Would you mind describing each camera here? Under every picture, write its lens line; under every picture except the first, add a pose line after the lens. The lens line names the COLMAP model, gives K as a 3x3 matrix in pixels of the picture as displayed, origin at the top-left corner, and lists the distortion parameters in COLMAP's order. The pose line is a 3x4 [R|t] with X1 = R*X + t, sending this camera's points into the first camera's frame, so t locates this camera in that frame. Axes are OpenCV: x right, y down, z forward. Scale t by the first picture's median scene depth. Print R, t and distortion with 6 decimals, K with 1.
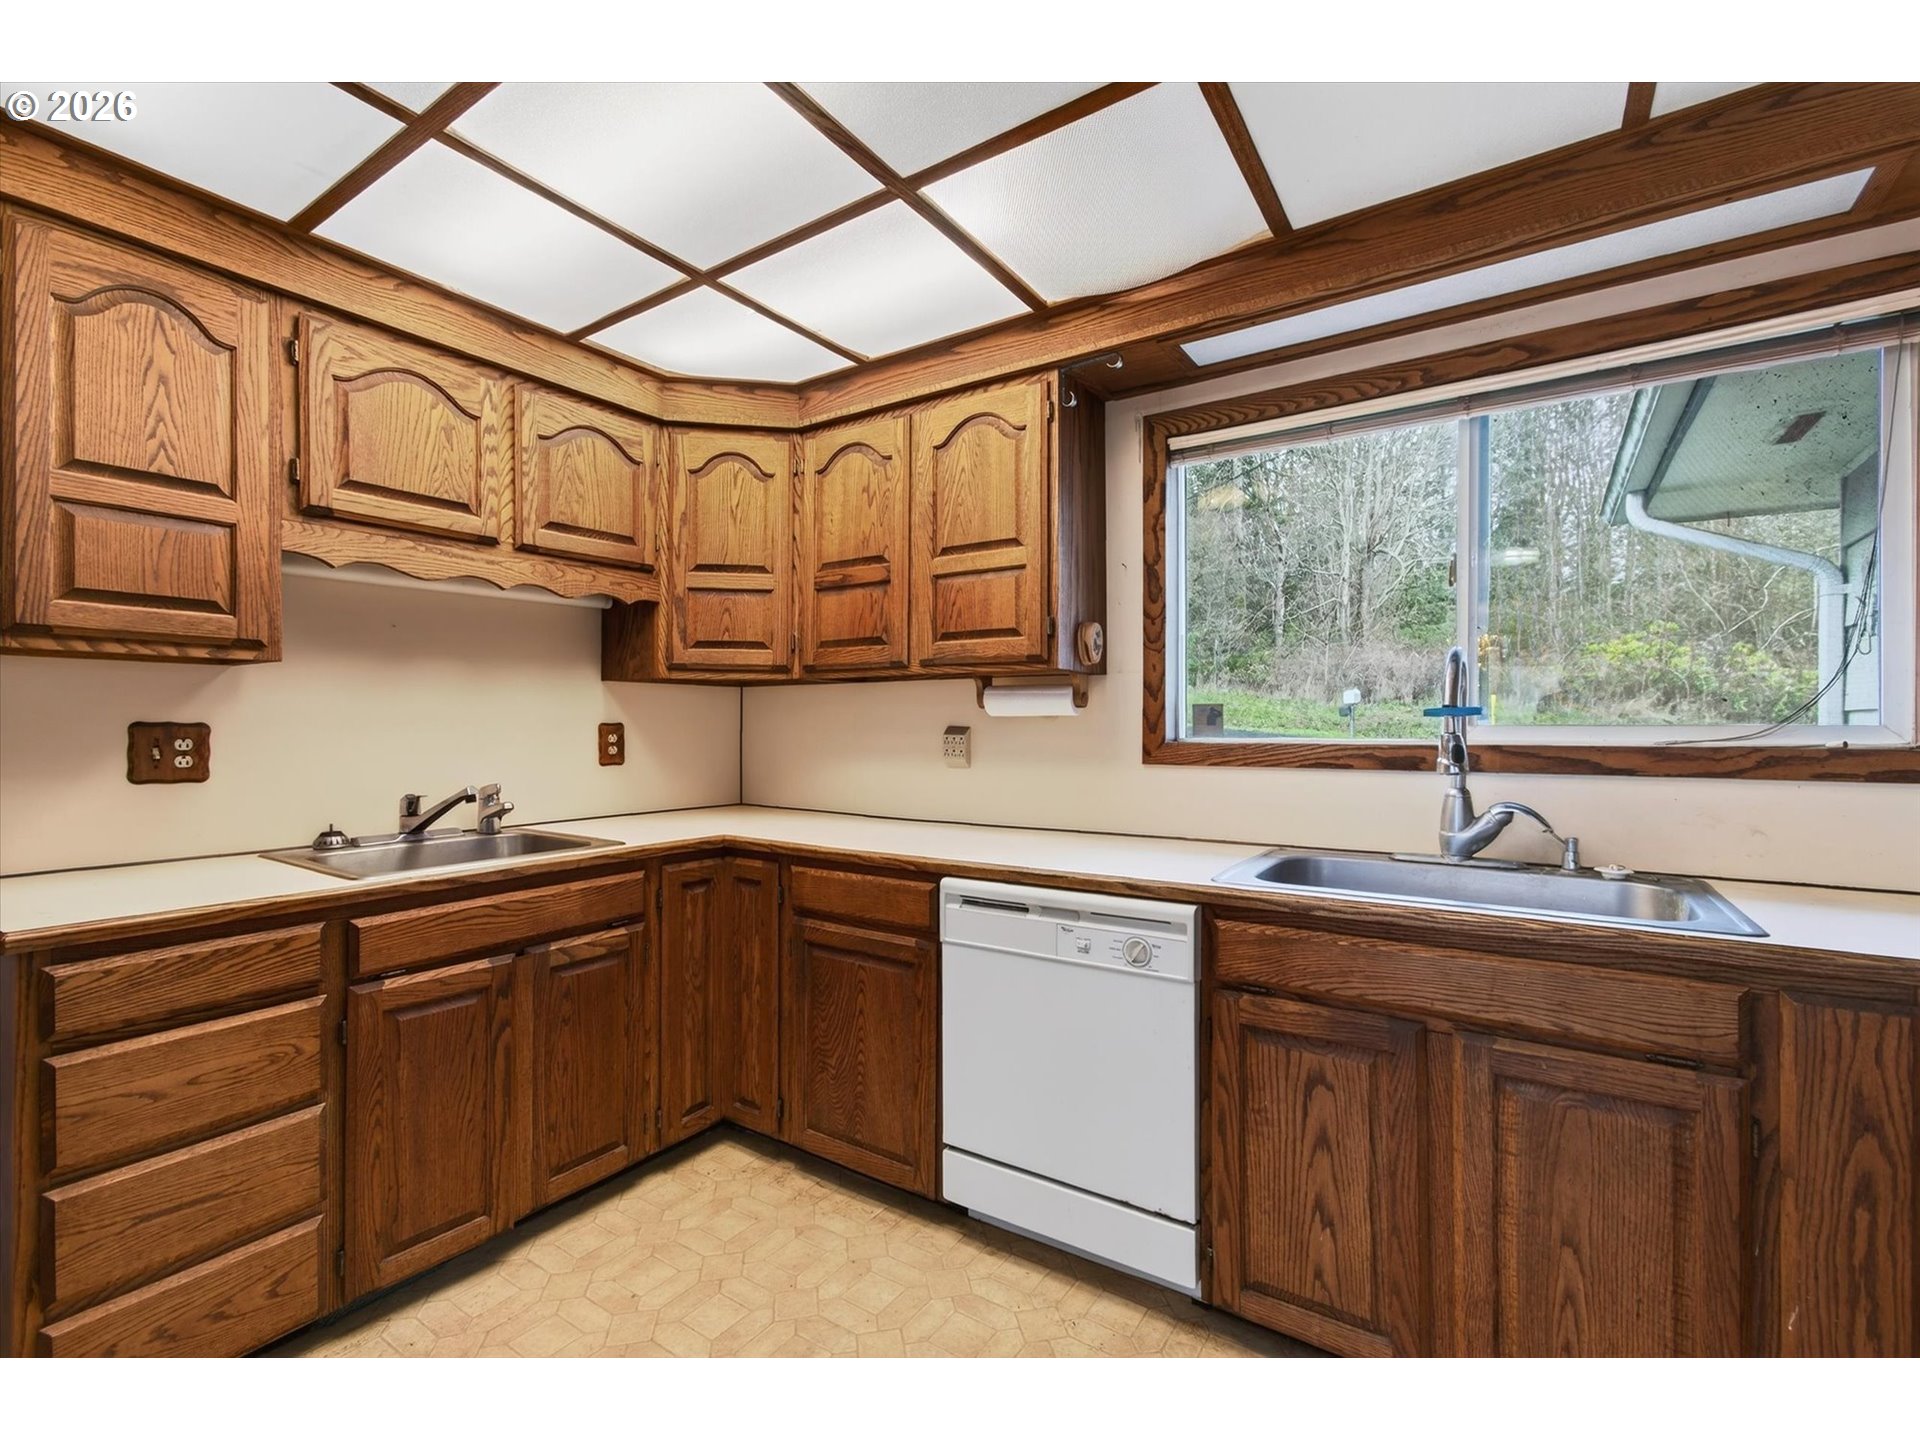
lens RADIAL K [[857.9, 0, 955.4], [0, 857.9, 728.1], [0, 0, 1]] dist [-0.016546, 0.010545]
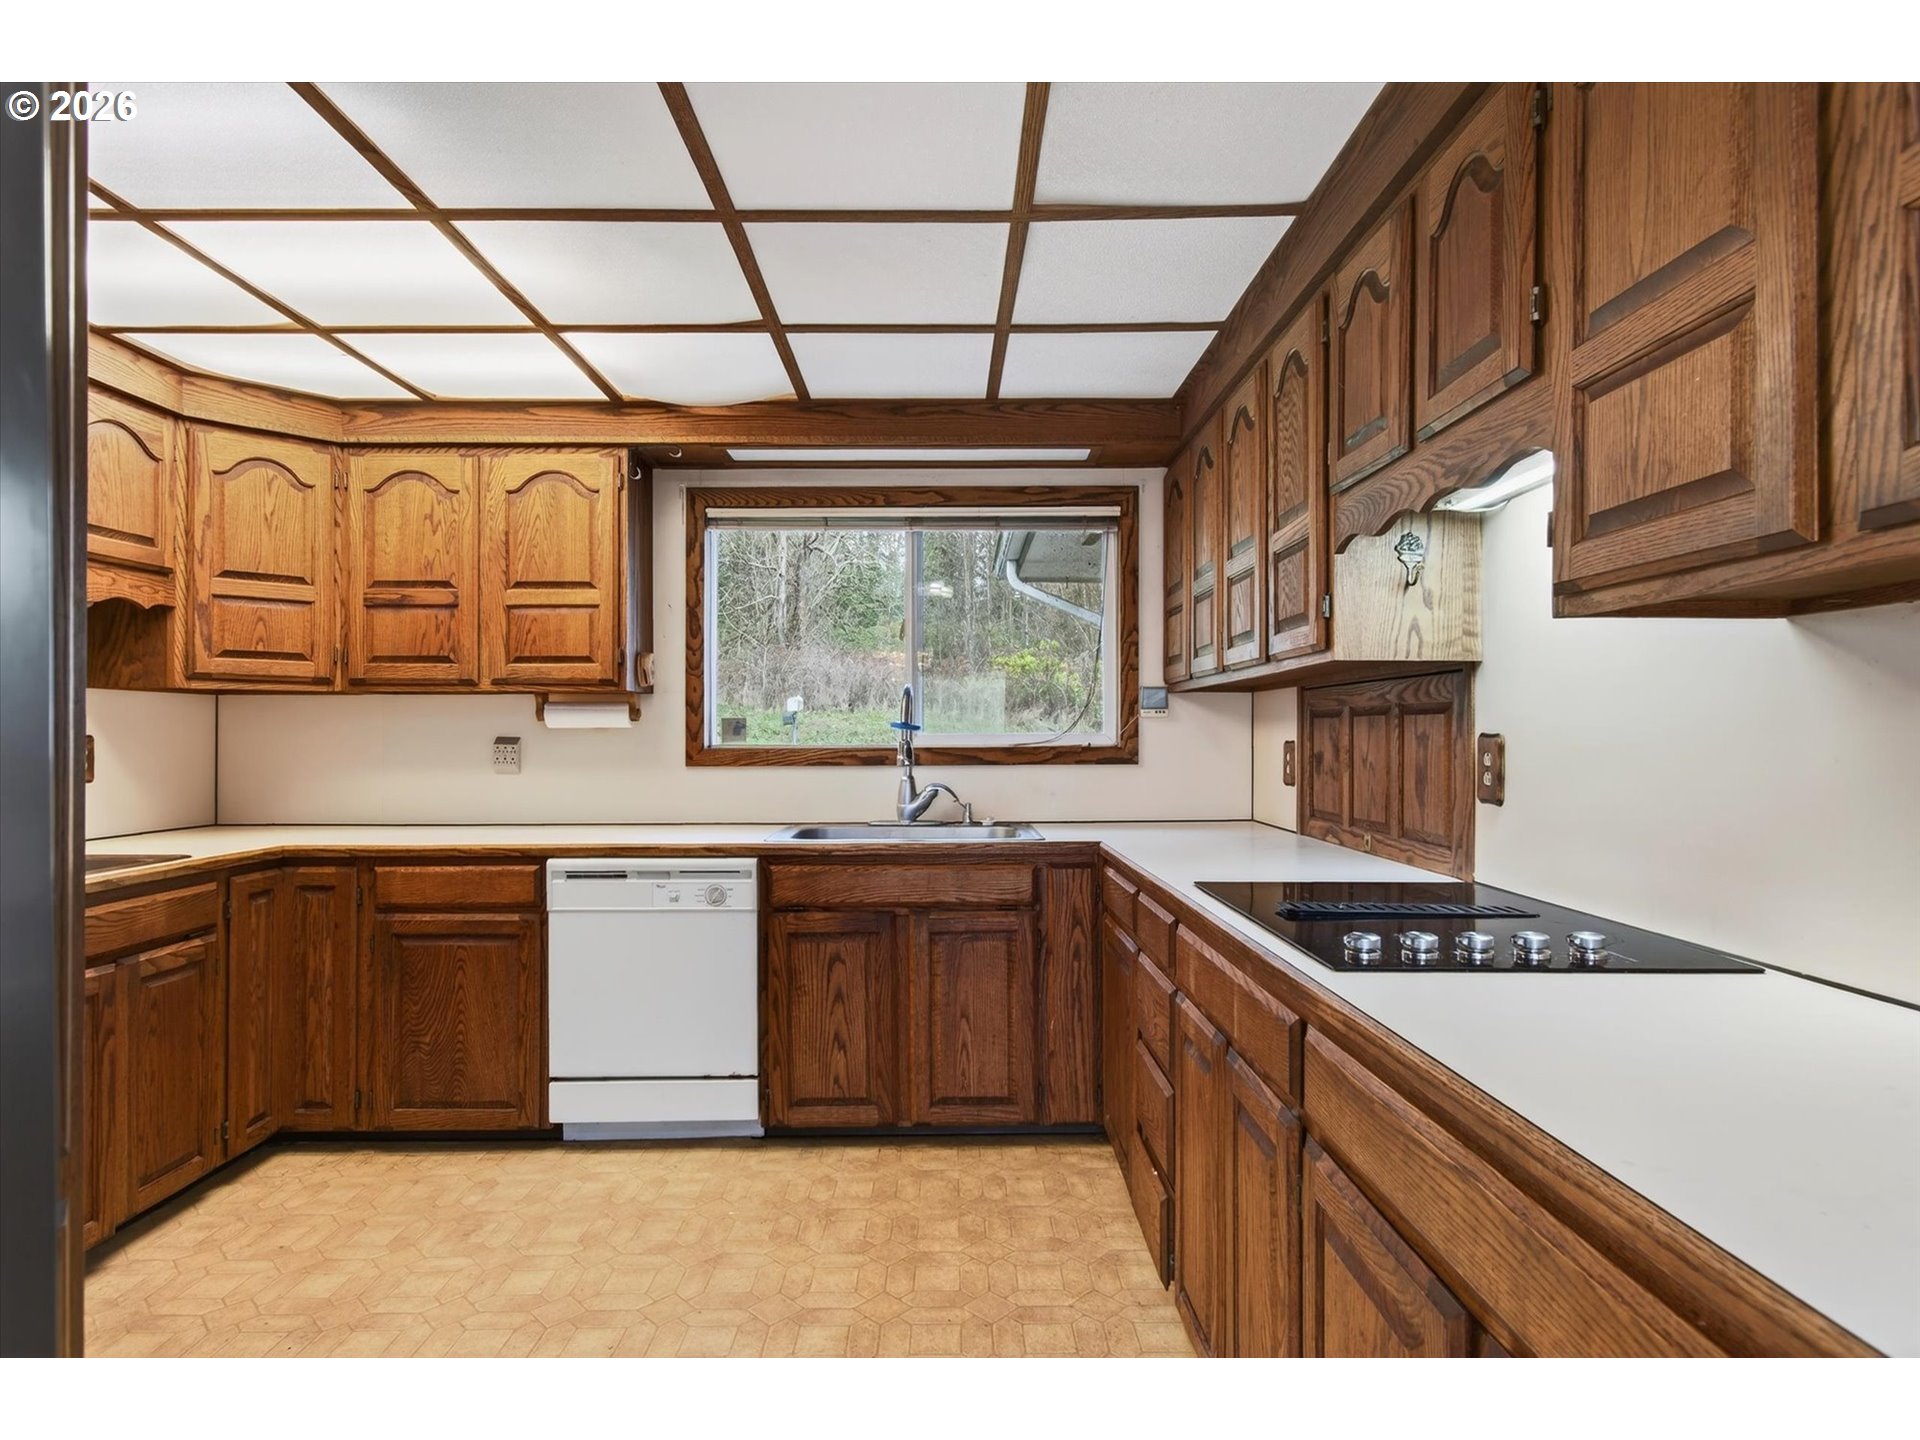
lens RADIAL K [[1451.3, 0, 960.0], [0, 1451.3, 720.0], [0, 0, 1]] dist [0.060574, 0.000152]
pose [[0.827643, 0.001522, 0.561252, -0.632573], [0.005350, 0.999930, -0.010600, -0.001261], [-0.561229, 0.011776, 0.827577, -0.962567]]
